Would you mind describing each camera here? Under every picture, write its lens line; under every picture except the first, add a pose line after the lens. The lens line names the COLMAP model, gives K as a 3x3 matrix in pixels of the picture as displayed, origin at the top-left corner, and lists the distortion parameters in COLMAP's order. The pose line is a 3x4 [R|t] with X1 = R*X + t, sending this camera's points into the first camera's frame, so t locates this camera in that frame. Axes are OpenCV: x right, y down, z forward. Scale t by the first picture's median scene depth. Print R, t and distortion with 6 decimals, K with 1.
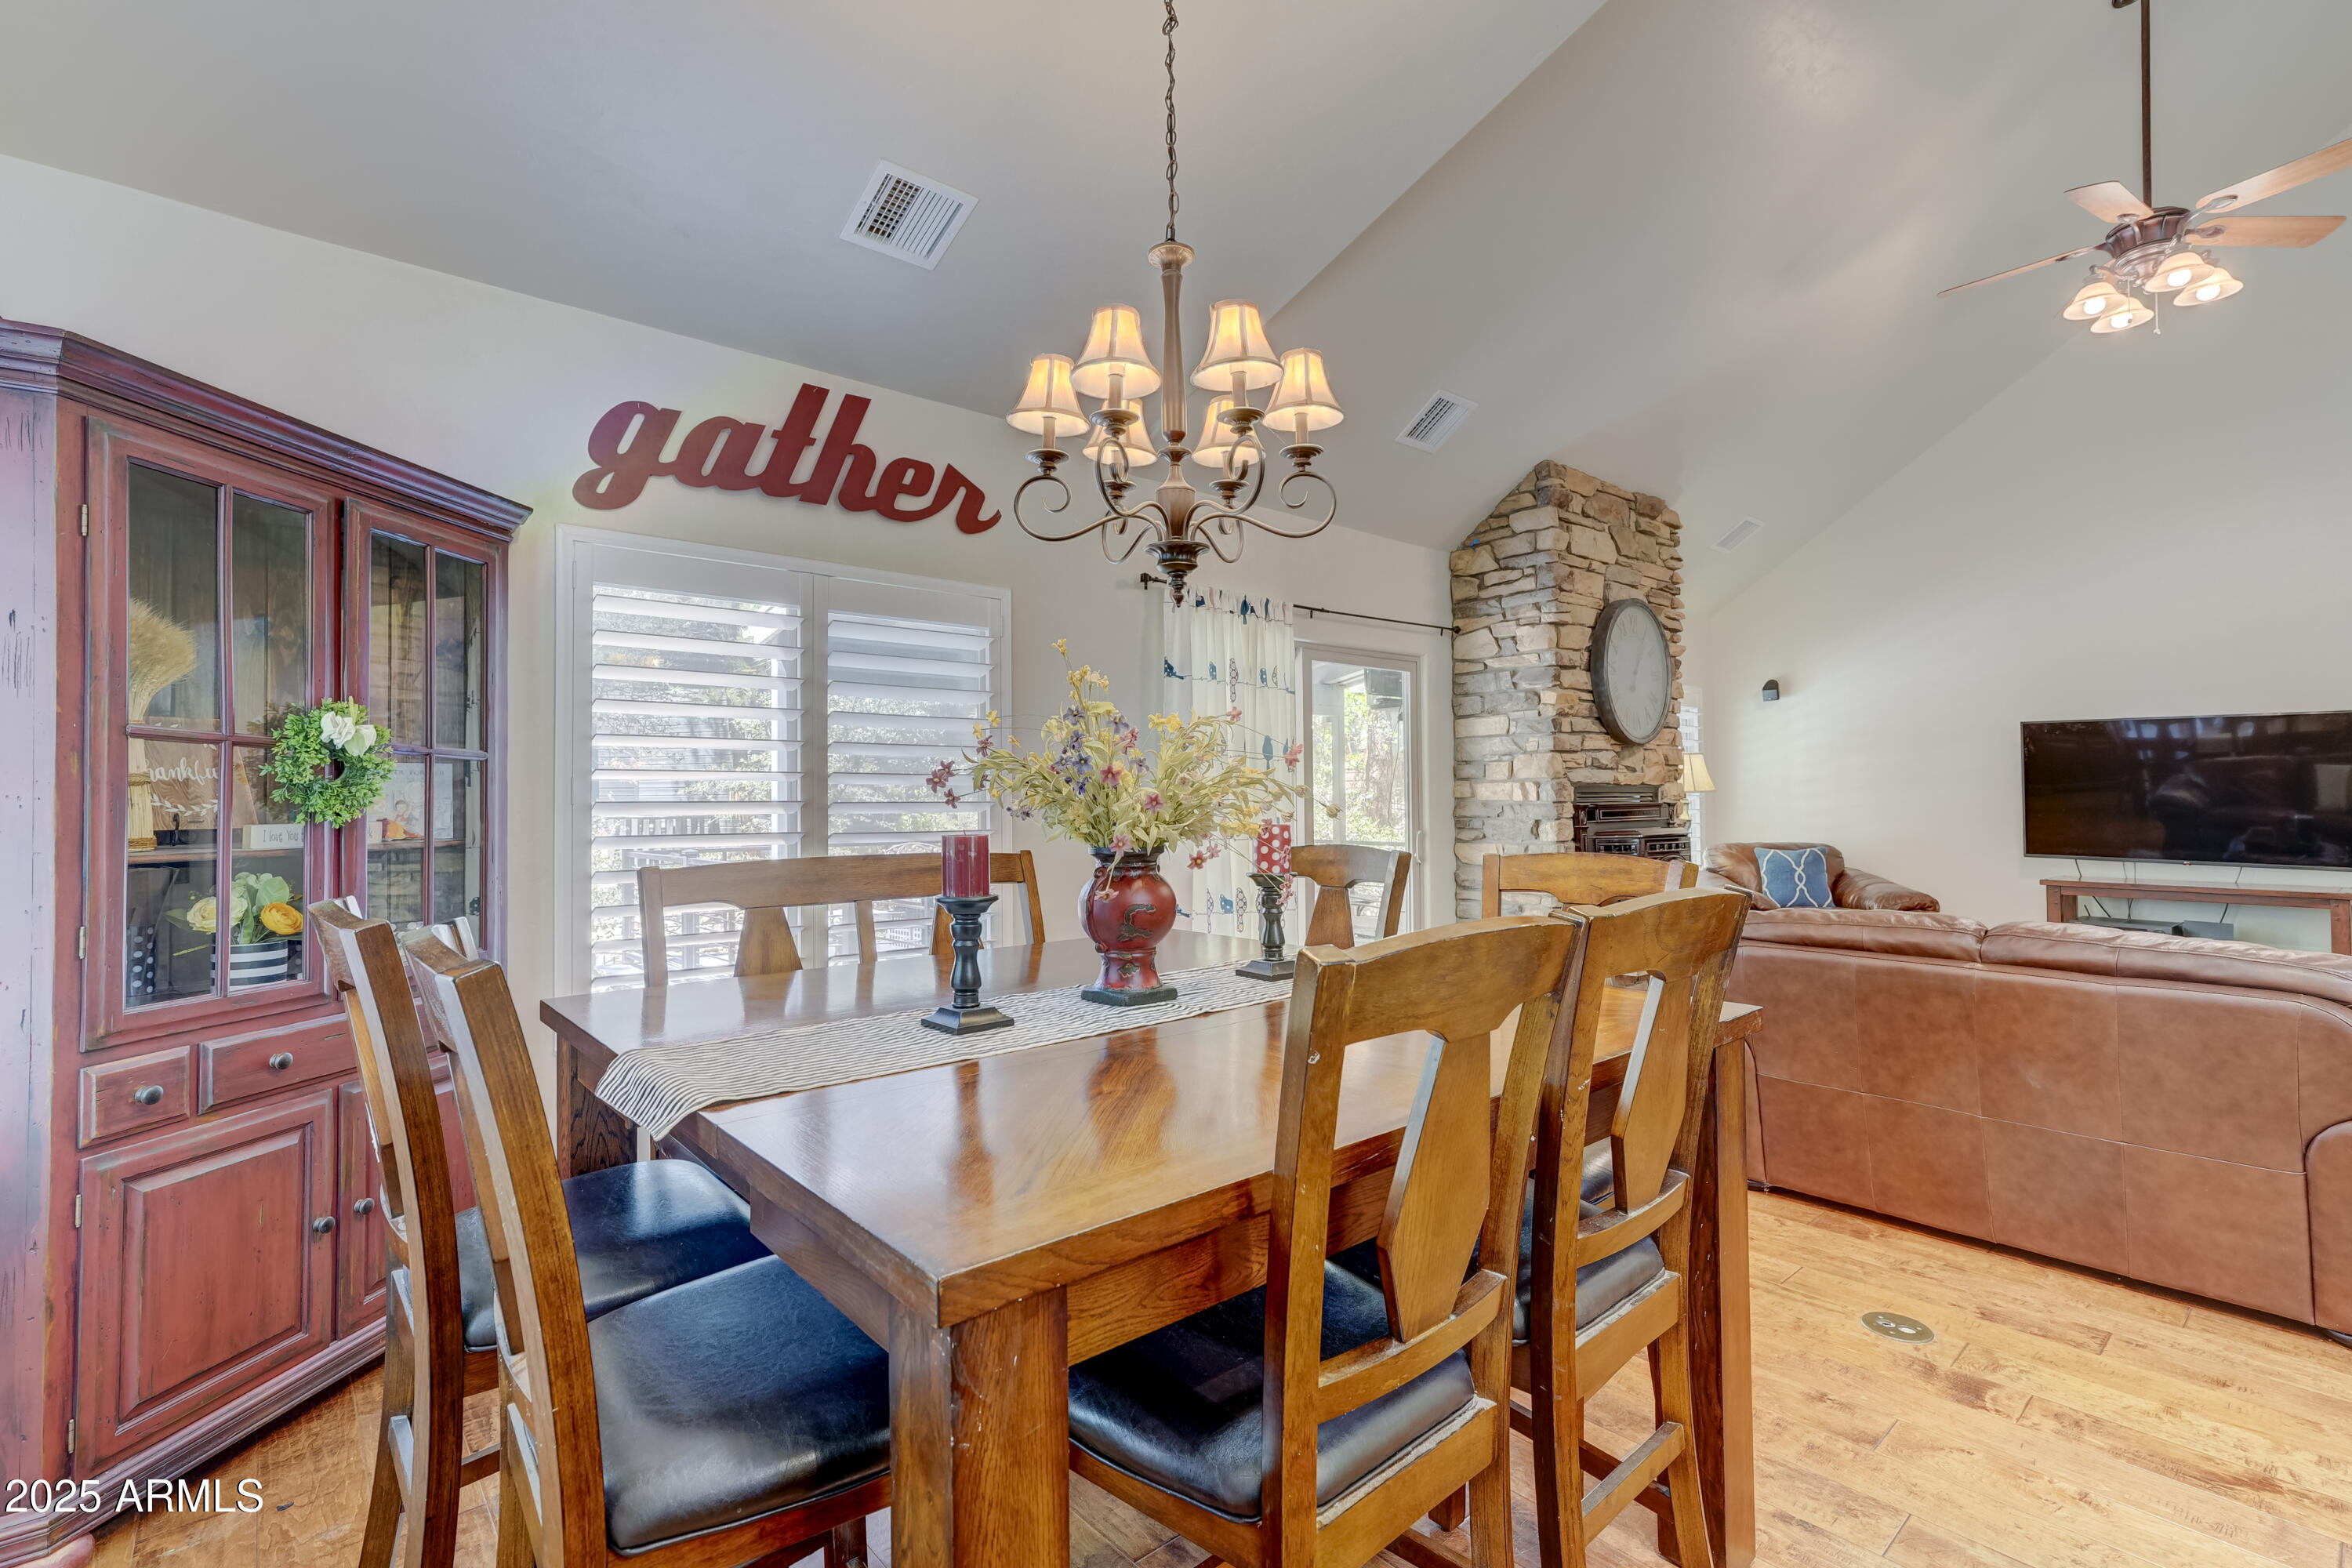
lens RADIAL K [[1064.6, 0, 1164.8], [0, 1064.6, 778.4], [0, 0, 1]] dist [0.000133, 0.002550]
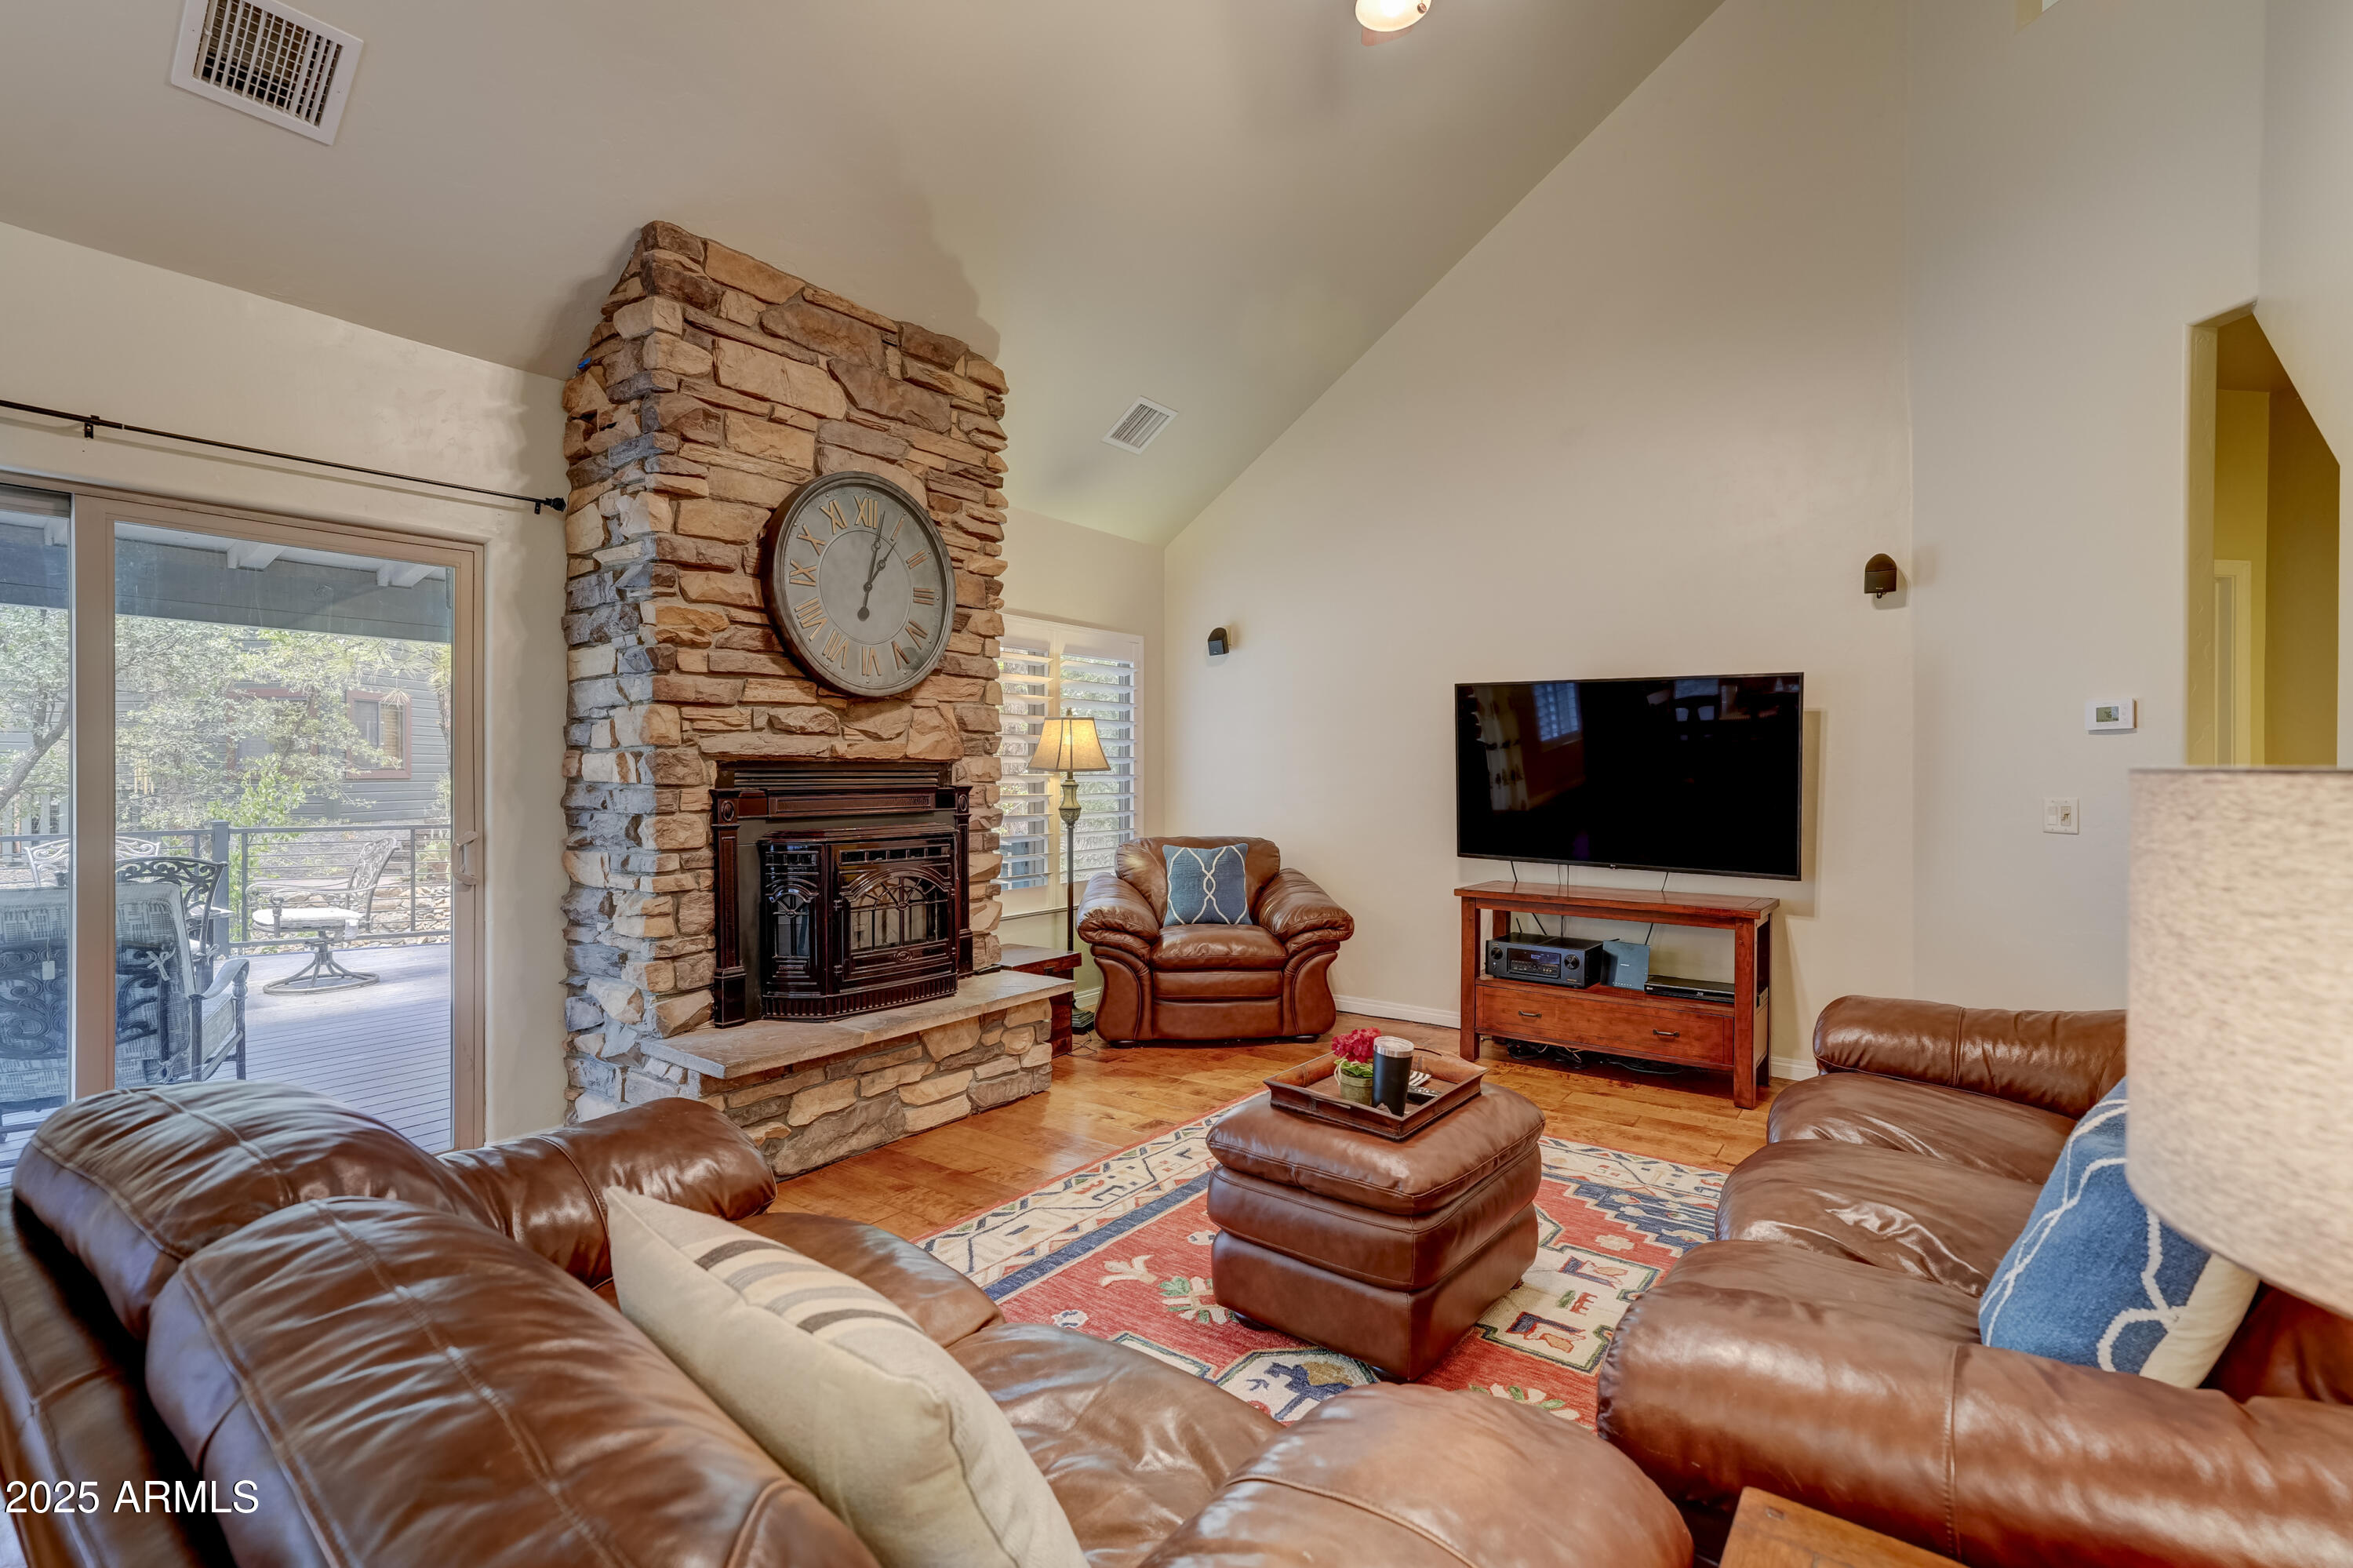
lens RADIAL K [[1065.1, 0, 1176.9], [0, 1065.1, 780.9], [0, 0, 1]] dist [0.000133, 0.002550]
pose [[0.975079, 0.003923, 0.221824, 0.487172], [-0.008774, 0.999743, 0.020888, 0.004015], [-0.221685, -0.022314, 0.974863, 0.321217]]
